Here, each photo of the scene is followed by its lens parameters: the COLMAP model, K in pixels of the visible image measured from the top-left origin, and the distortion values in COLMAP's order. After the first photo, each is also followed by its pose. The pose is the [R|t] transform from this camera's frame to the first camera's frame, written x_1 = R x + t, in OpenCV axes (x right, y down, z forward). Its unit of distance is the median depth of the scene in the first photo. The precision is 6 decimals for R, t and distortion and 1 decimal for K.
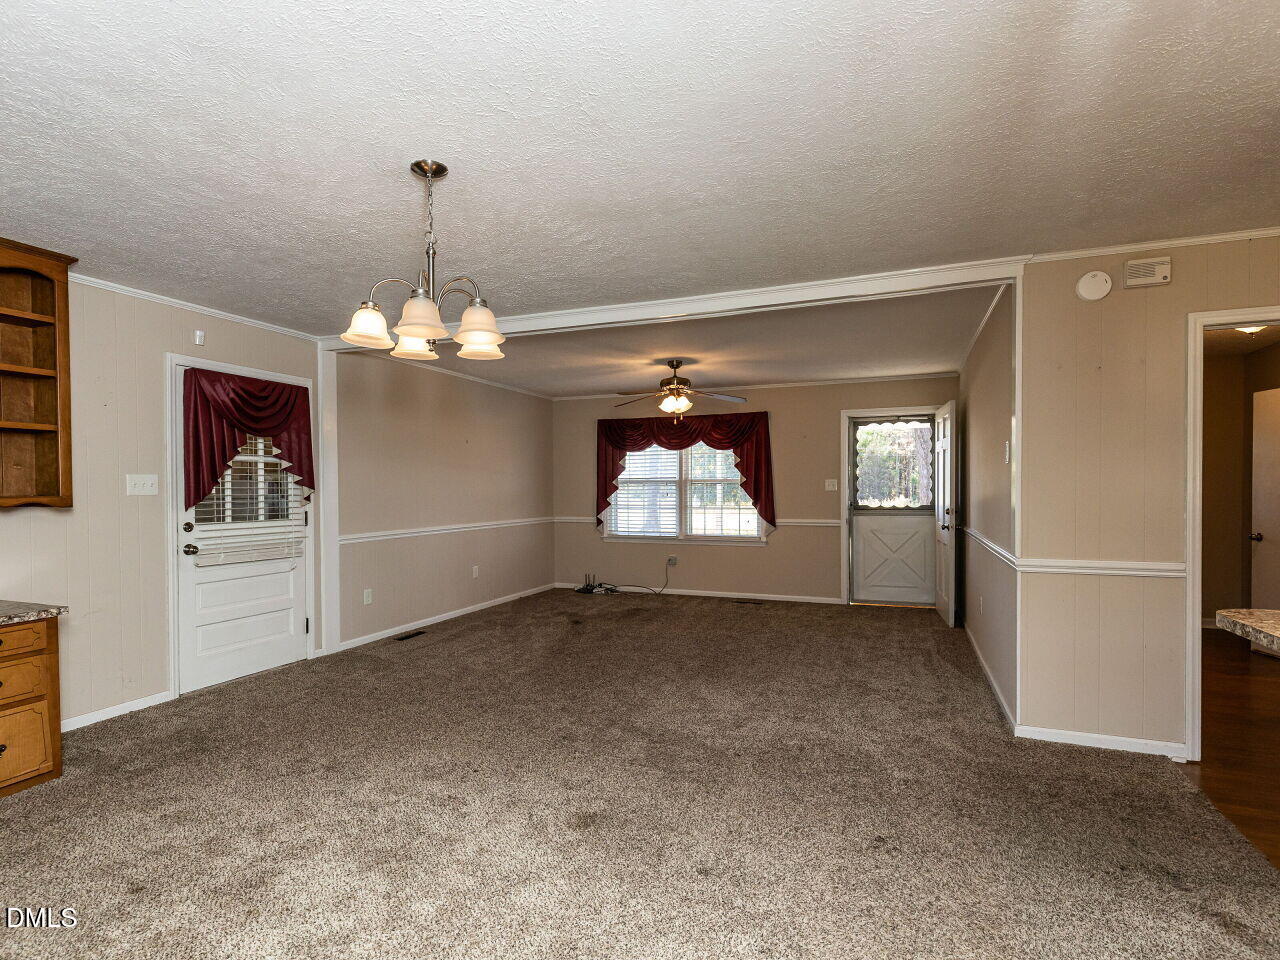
lens RADIAL K [[660.5, 0, 645.4], [0, 660.5, 482.5], [0, 0, 1]] dist [-0.005531, -0.000775]
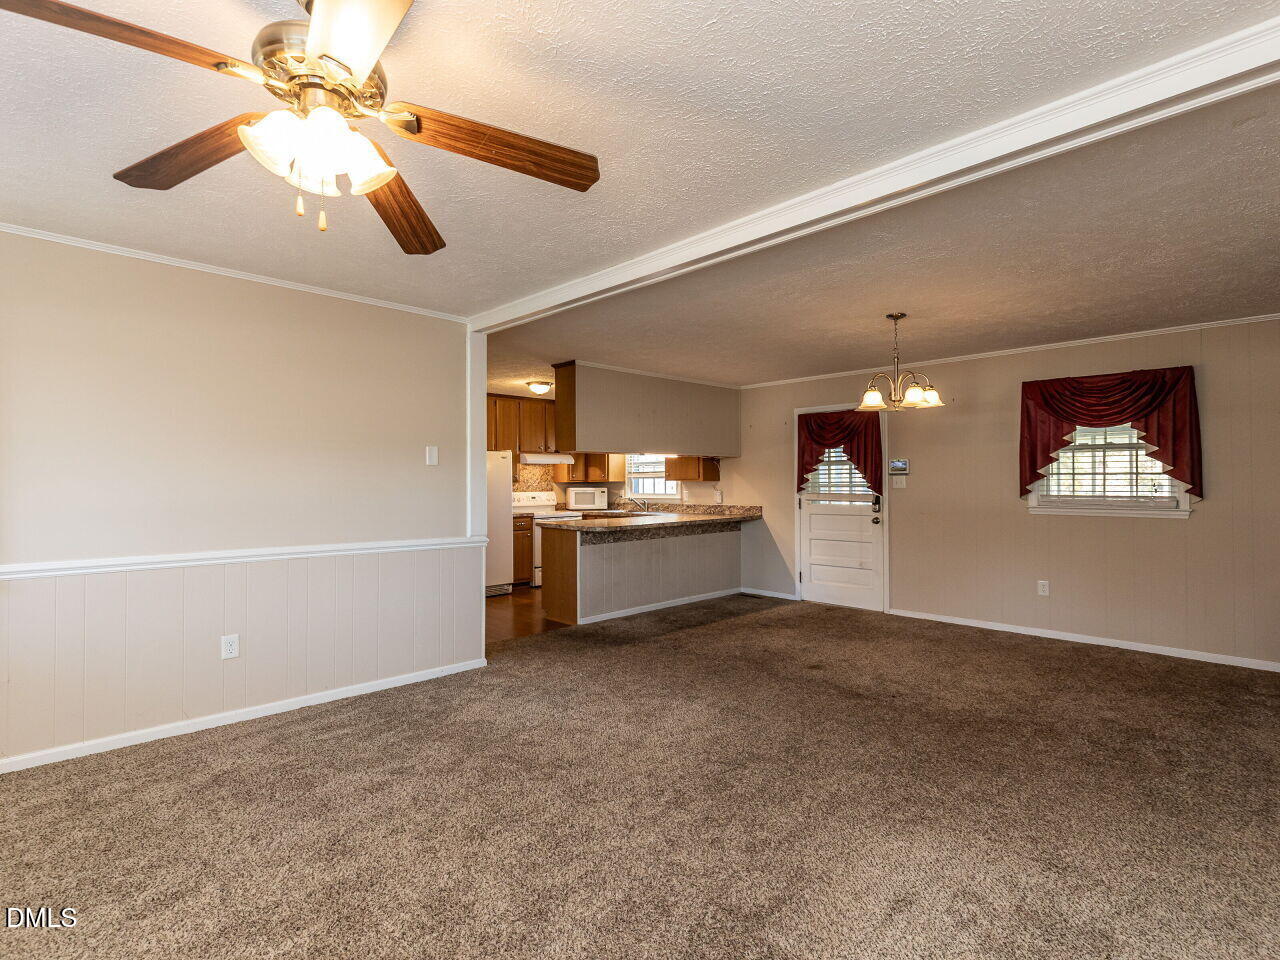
lens RADIAL K [[644.3, 0, 648.3], [0, 644.3, 483.9], [0, 0, 1]] dist [0.001874, 0.000112]
pose [[-0.912354, 0.006345, 0.409353, -0.242347], [0.003936, 0.999970, -0.006728, 0.013665], [-0.409384, -0.004527, -0.912351, 1.714336]]
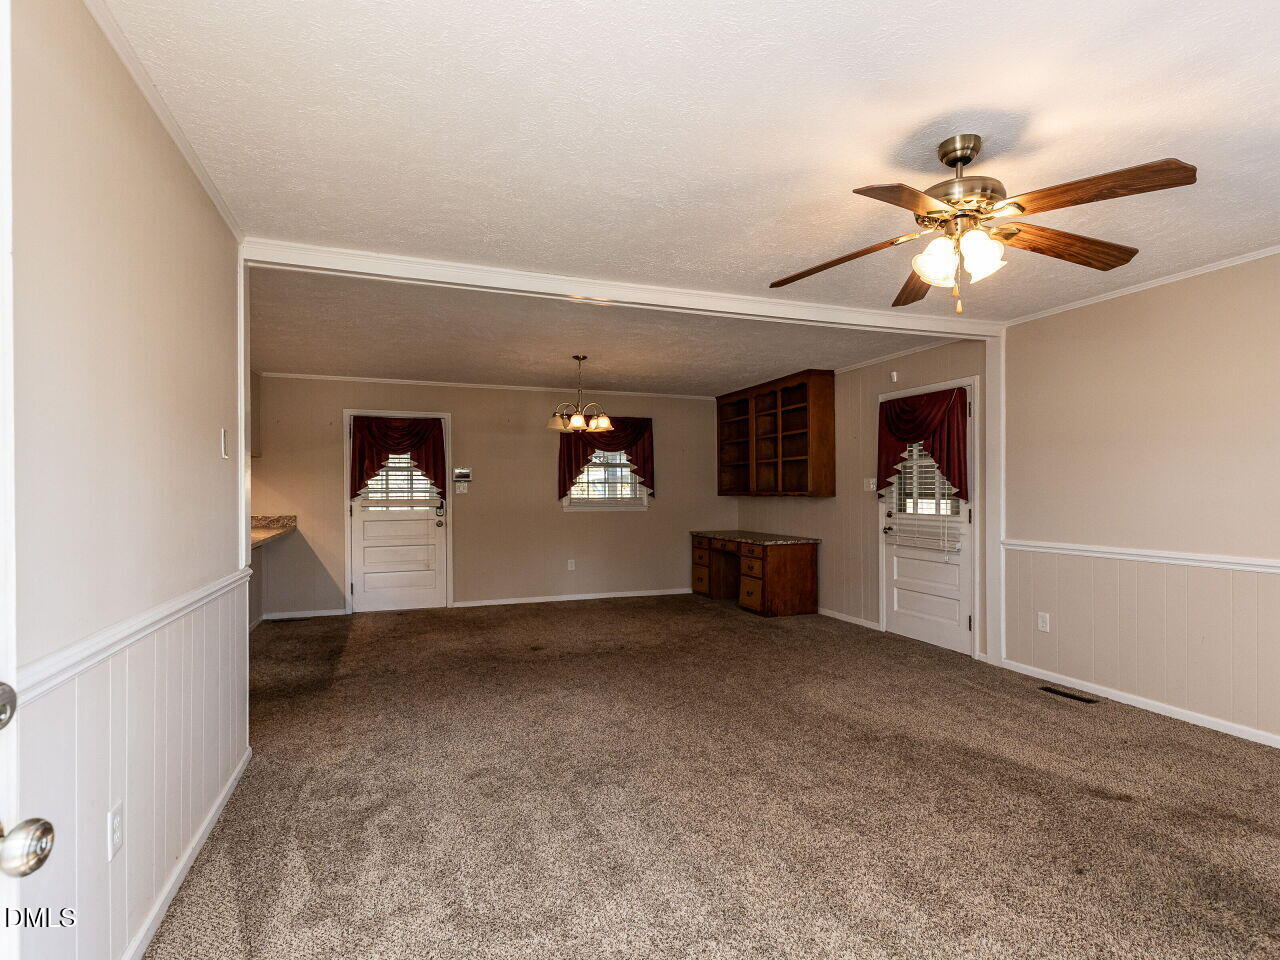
lens RADIAL K [[644.3, 0, 648.3], [0, 644.3, 483.9], [0, 0, 1]] dist [0.001874, 0.000112]
pose [[-0.747079, -0.000129, -0.664735, 0.606388], [0.009465, 0.999897, -0.010831, 0.013303], [0.664668, -0.014383, -0.747001, 1.686101]]
